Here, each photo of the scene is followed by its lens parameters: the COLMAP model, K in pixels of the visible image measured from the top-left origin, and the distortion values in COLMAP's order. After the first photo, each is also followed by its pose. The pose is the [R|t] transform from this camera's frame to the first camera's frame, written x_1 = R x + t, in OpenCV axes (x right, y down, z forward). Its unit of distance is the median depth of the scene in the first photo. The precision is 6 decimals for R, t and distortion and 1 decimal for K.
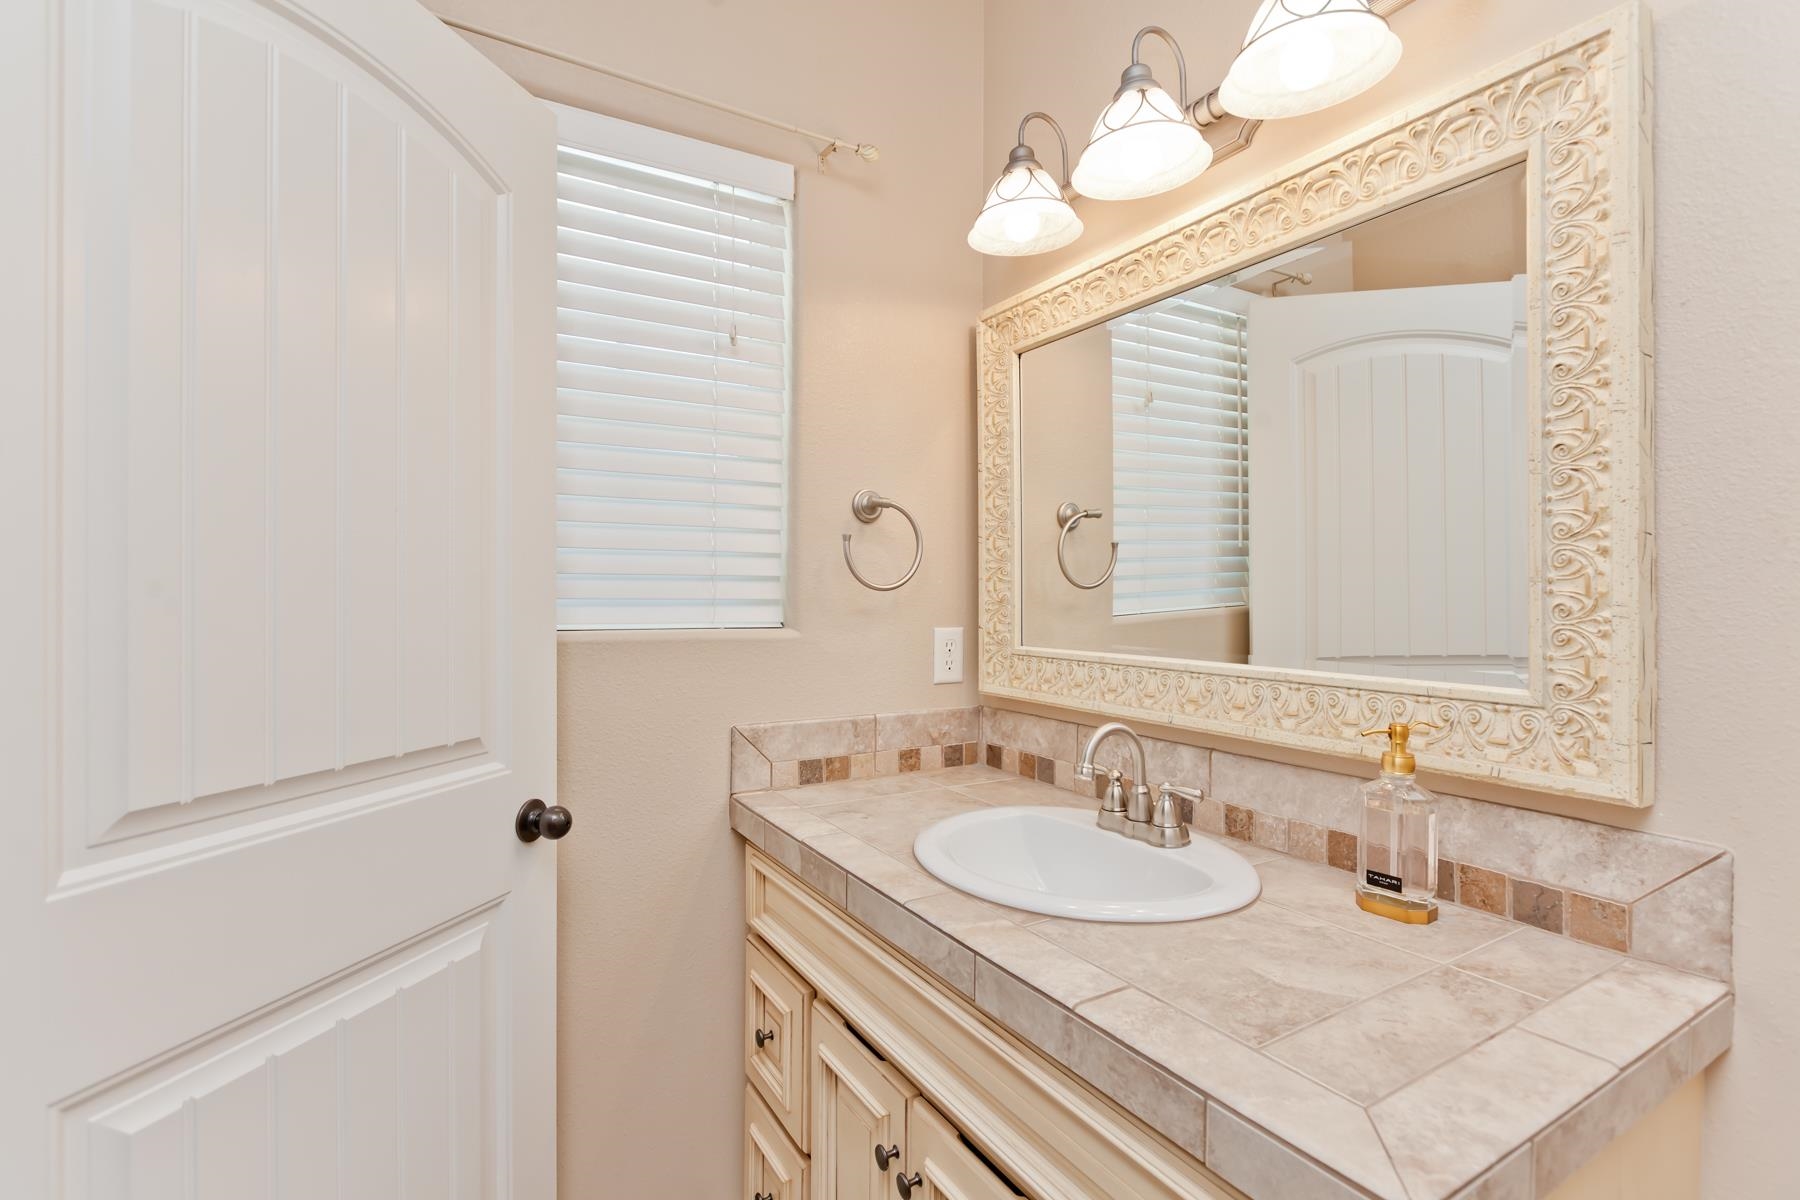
lens RADIAL K [[838.2, 0, 901.4], [0, 838.2, 591.1], [0, 0, 1]] dist [-0.002980, -0.000858]
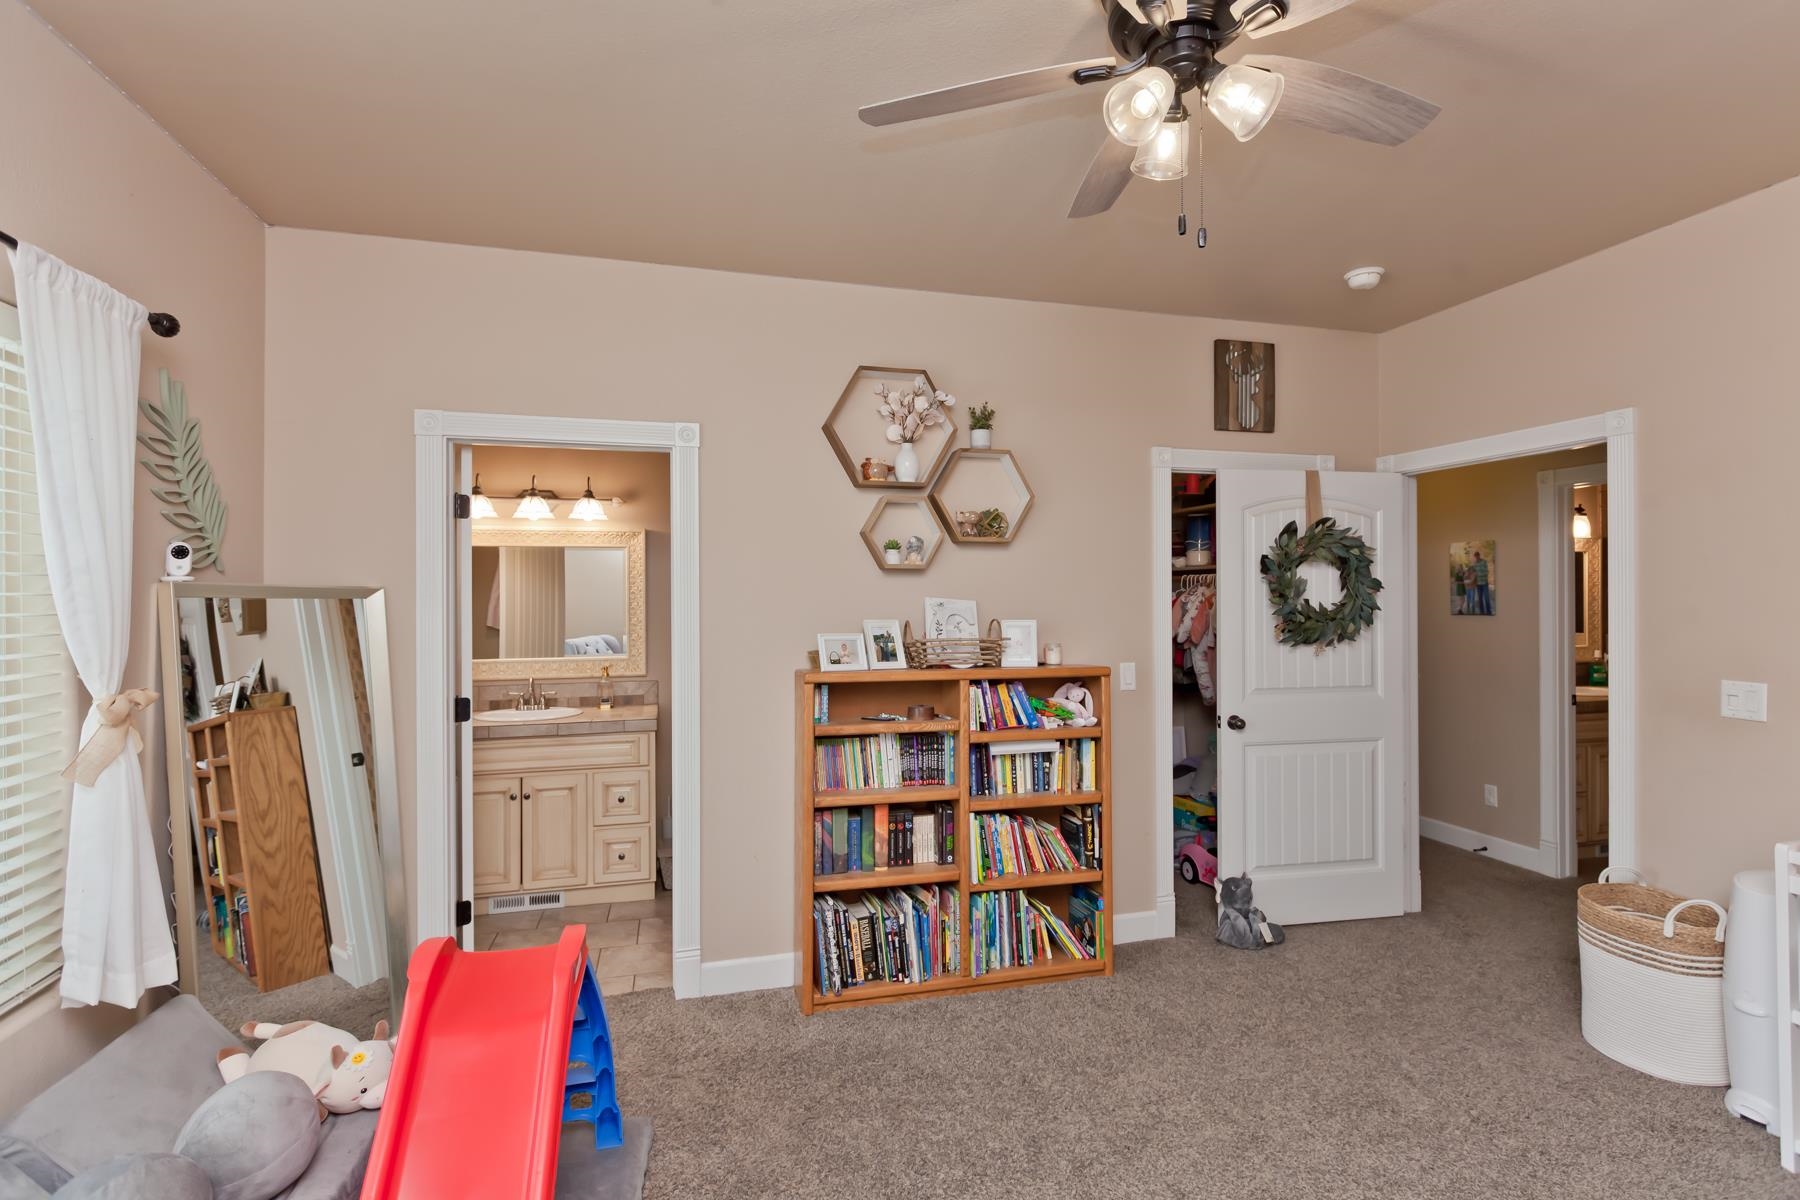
lens RADIAL K [[838.2, 0, 901.4], [0, 838.2, 591.1], [0, 0, 1]] dist [-0.002980, -0.000858]
pose [[0.265215, 0.003043, 0.964184, -3.713091], [0.005243, 0.999976, -0.004598, -0.240735], [-0.964175, 0.006275, 0.265193, -1.931319]]
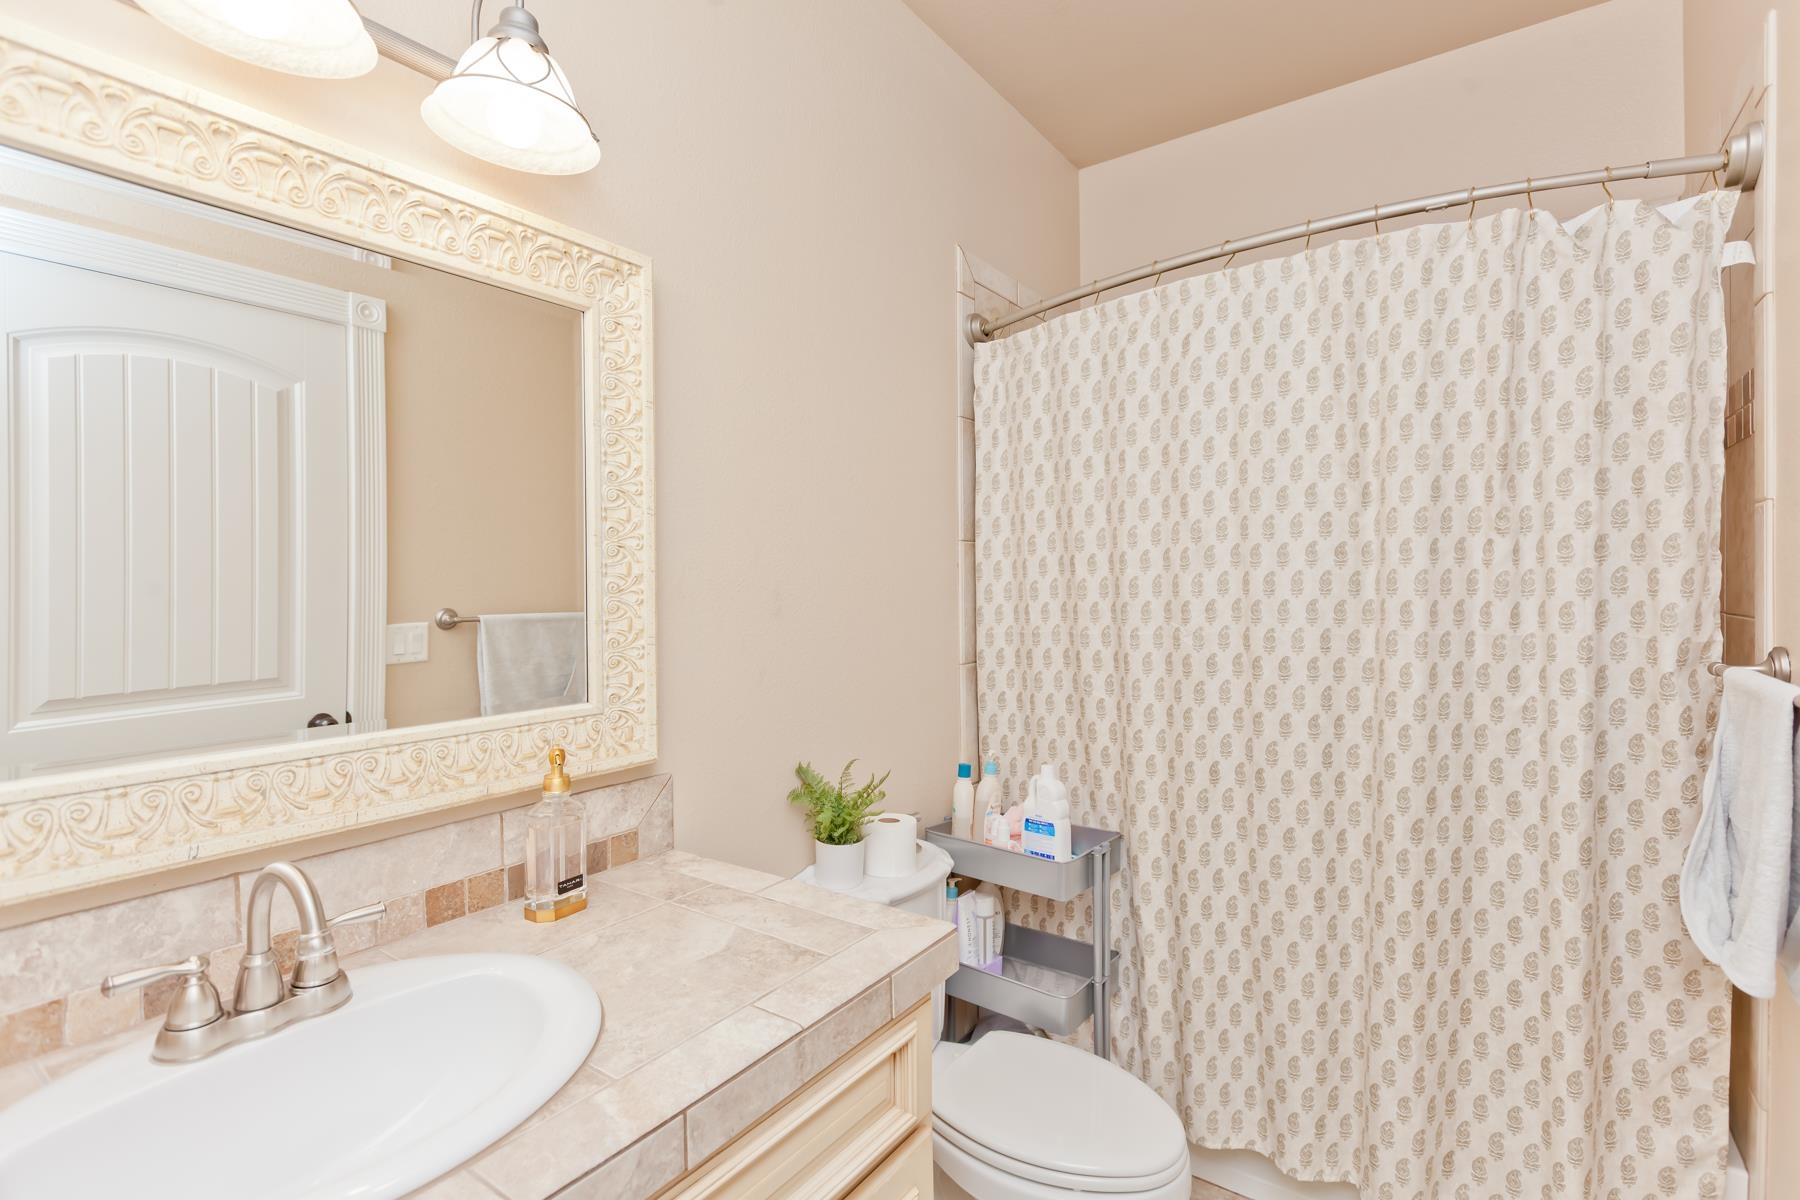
lens RADIAL K [[838.2, 0, 901.4], [0, 838.2, 591.1], [0, 0, 1]] dist [-0.002980, -0.000858]
pose [[-0.400694, -0.005230, 0.916197, -0.735415], [0.011021, 0.999884, 0.010528, -0.075891], [-0.916146, 0.014316, -0.400589, 1.129112]]
